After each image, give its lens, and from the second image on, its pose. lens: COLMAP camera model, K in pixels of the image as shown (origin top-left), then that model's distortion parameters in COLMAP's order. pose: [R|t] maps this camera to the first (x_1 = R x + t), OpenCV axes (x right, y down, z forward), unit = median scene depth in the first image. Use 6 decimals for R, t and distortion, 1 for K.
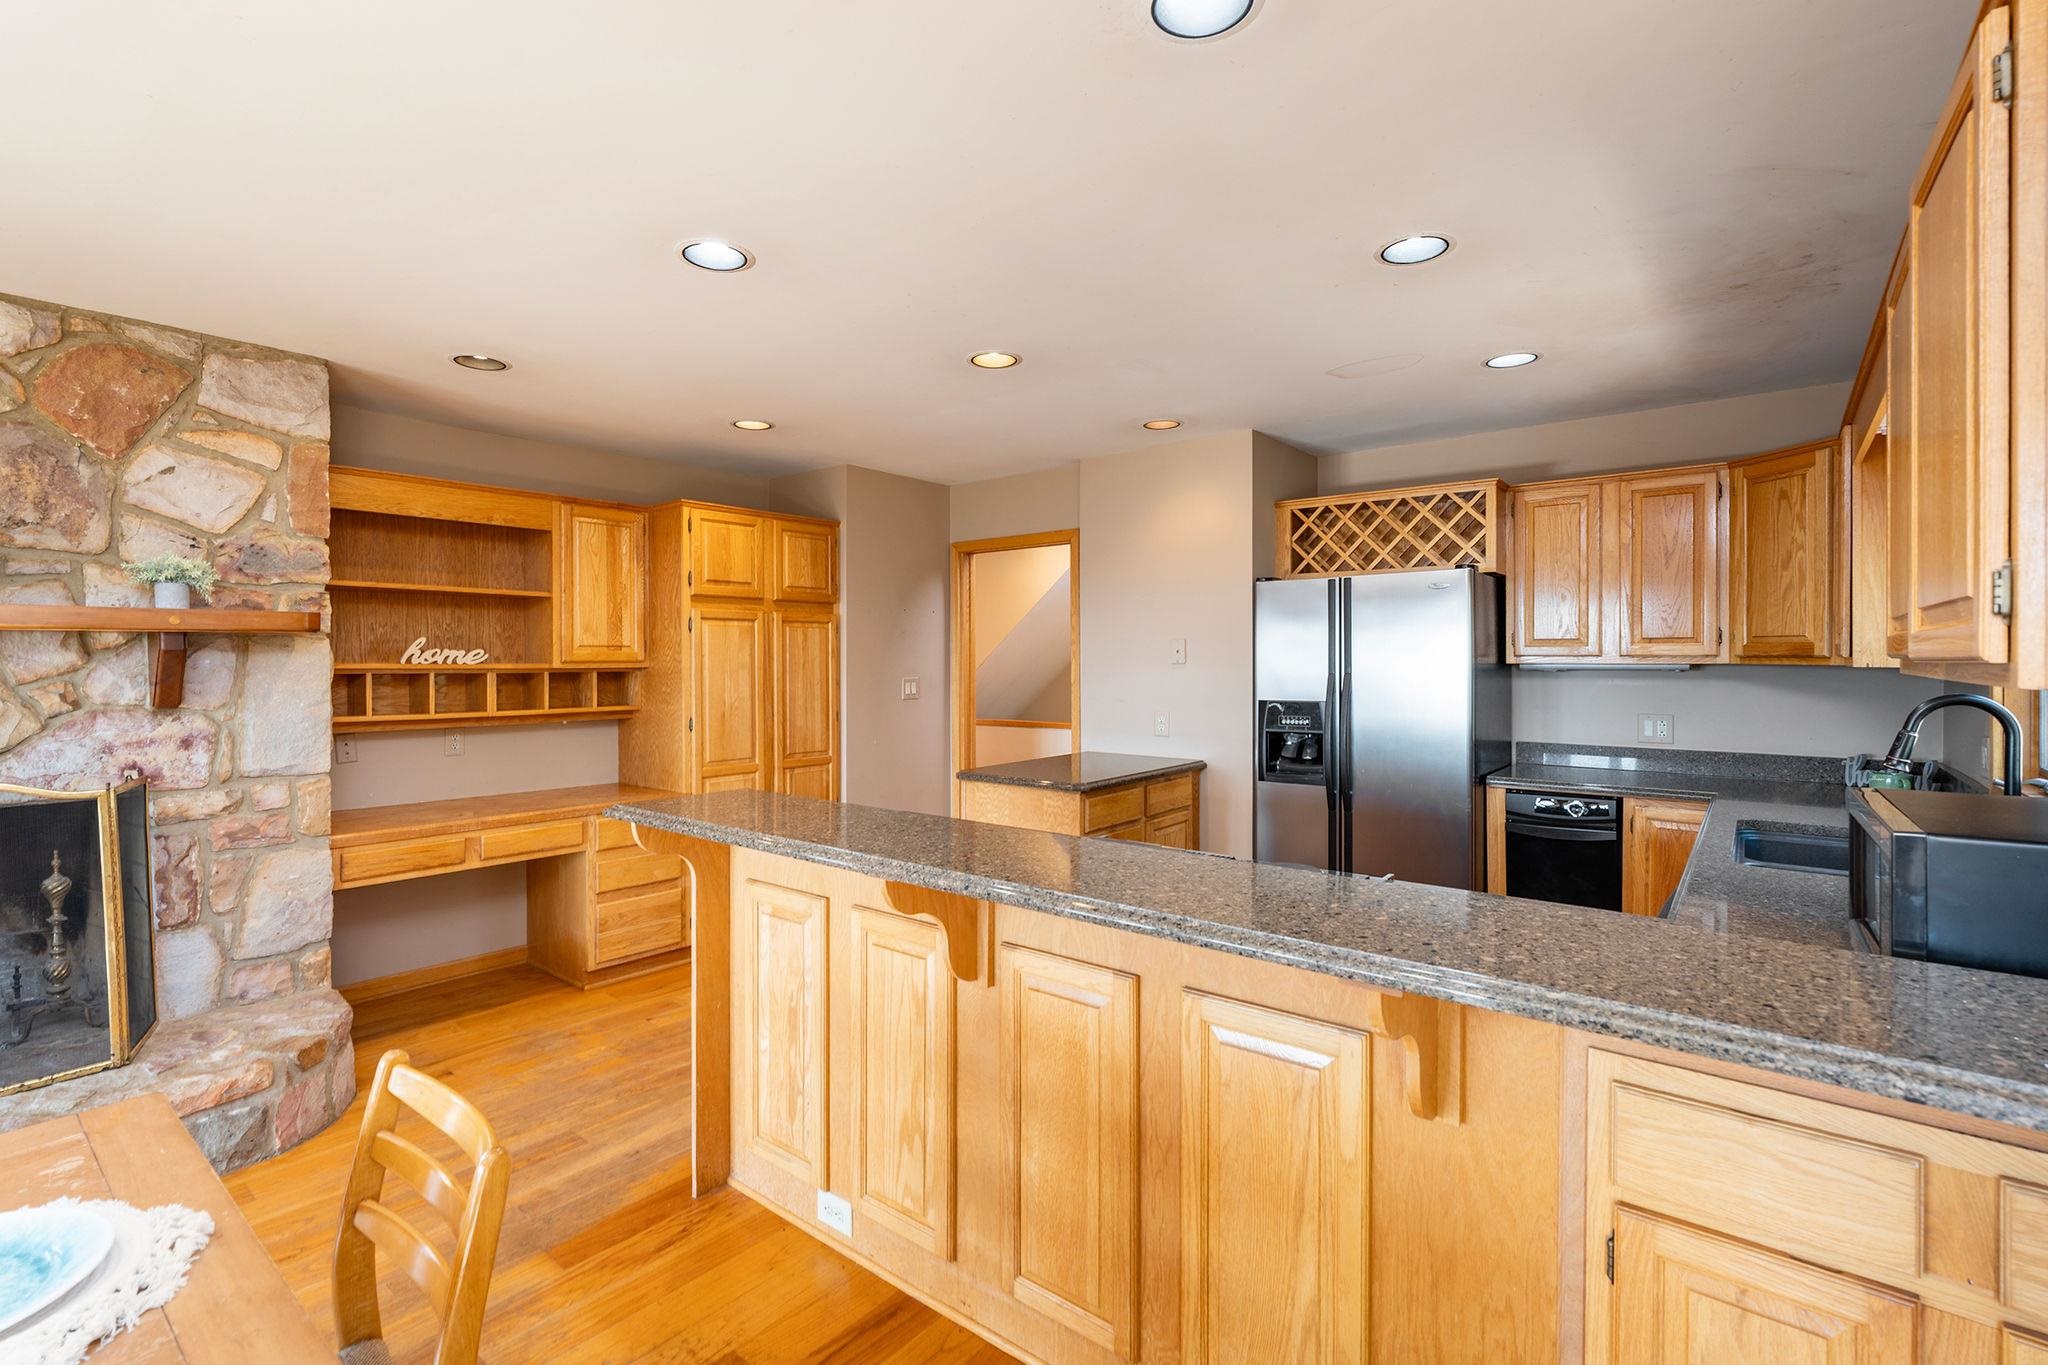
lens RADIAL K [[927.2, 0, 1015.2], [0, 927.2, 668.6], [0, 0, 1]] dist [-0.000277, 0.000398]
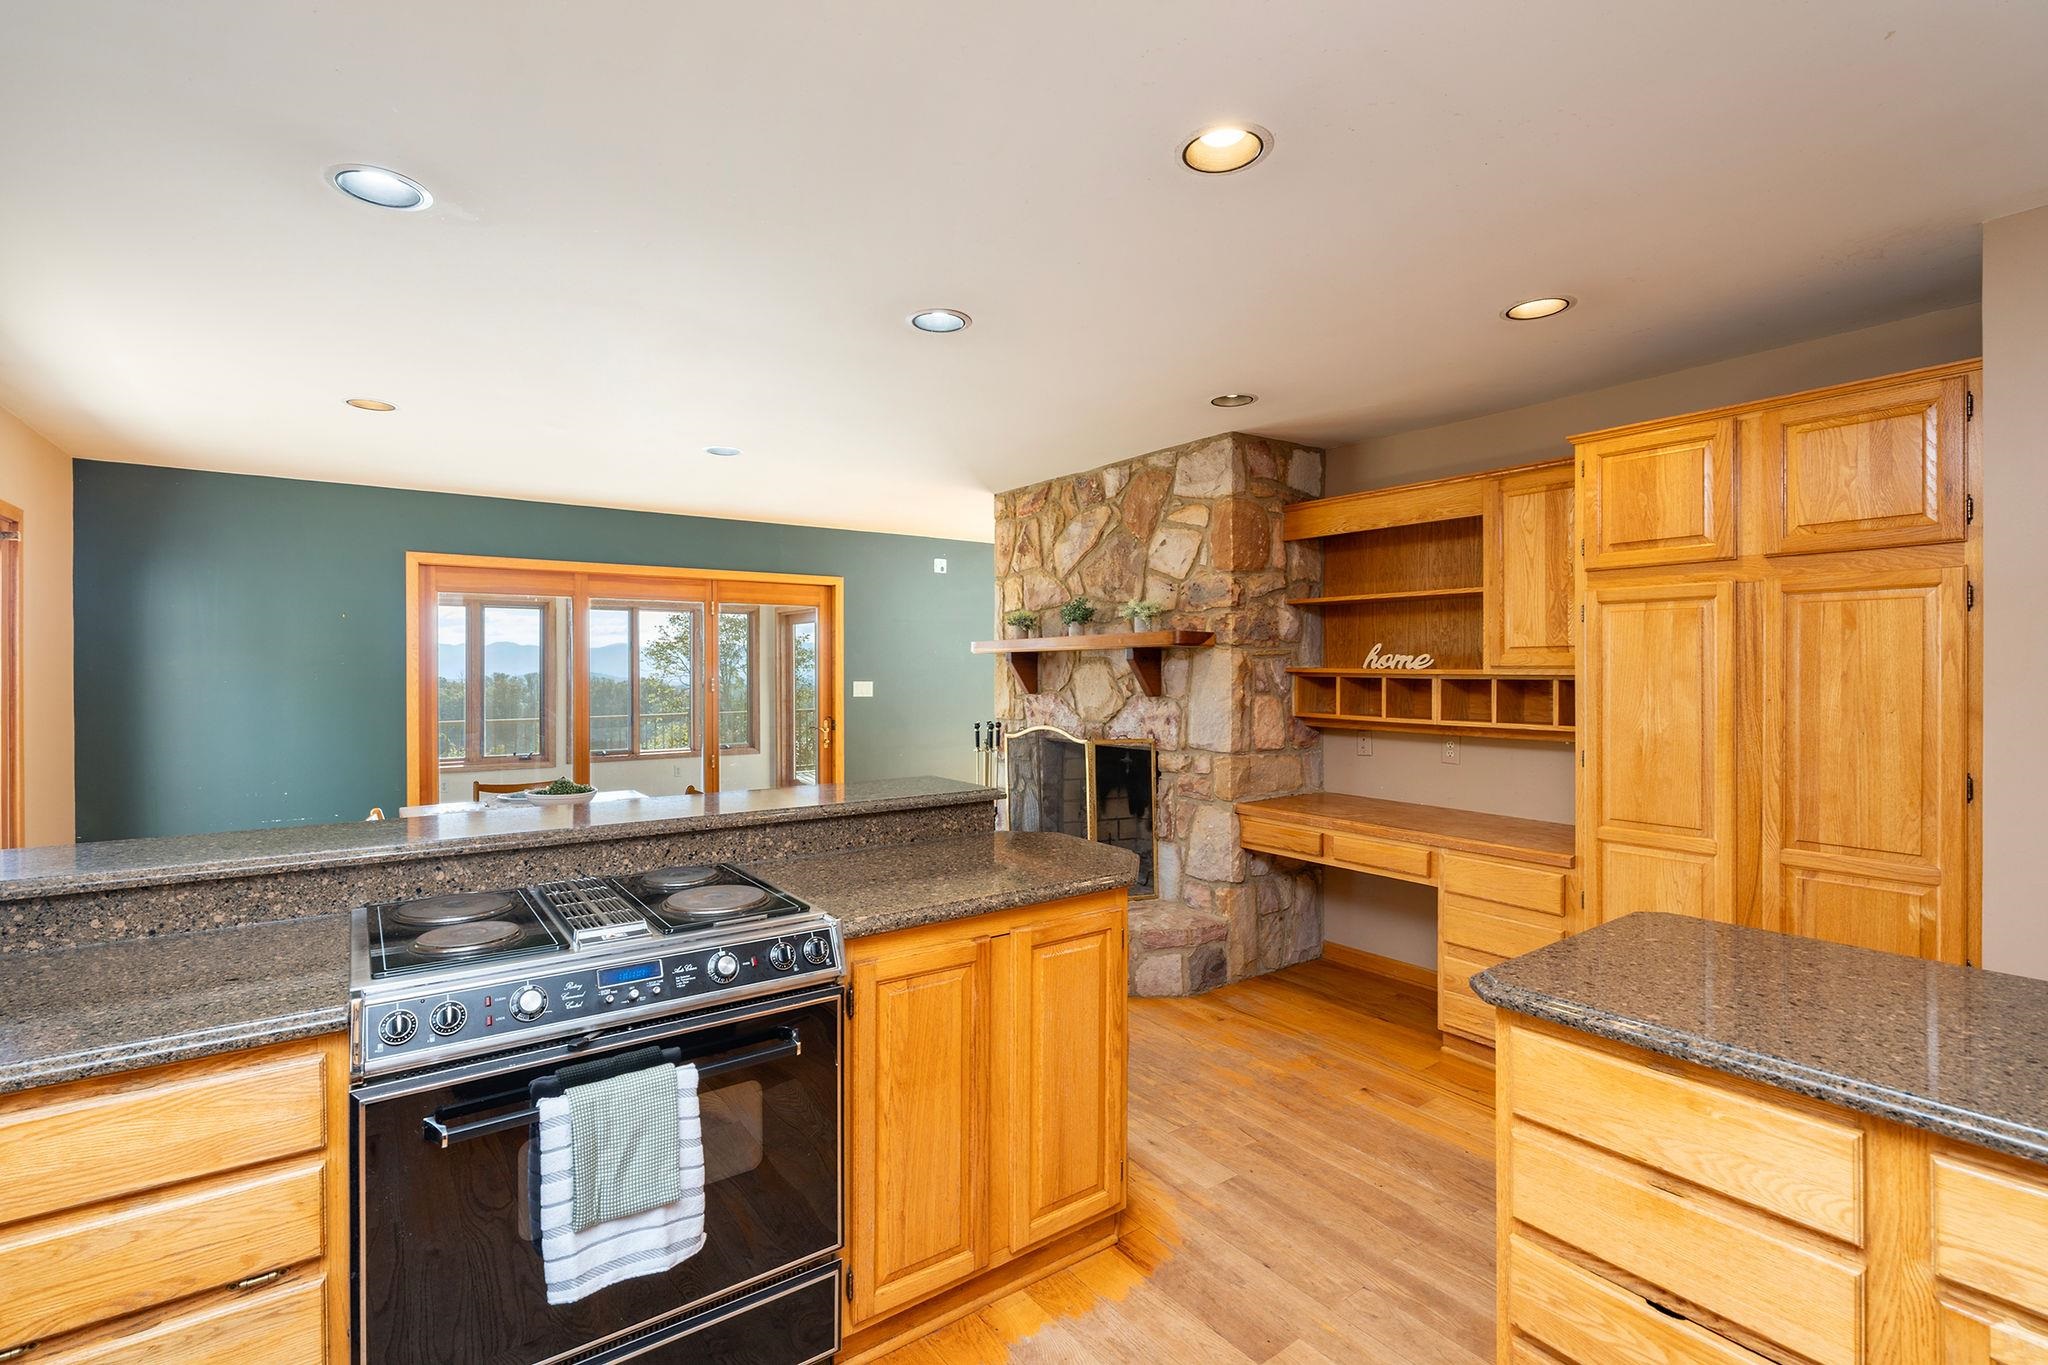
lens RADIAL K [[927.2, 0, 1018.5], [0, 927.2, 676.9], [0, 0, 1]] dist [-0.000277, 0.000398]
pose [[-0.254090, 0.008396, -0.967144, 0.580942], [-0.009797, 0.999889, 0.011254, -0.004798], [0.967131, 0.012335, -0.253979, 1.049970]]
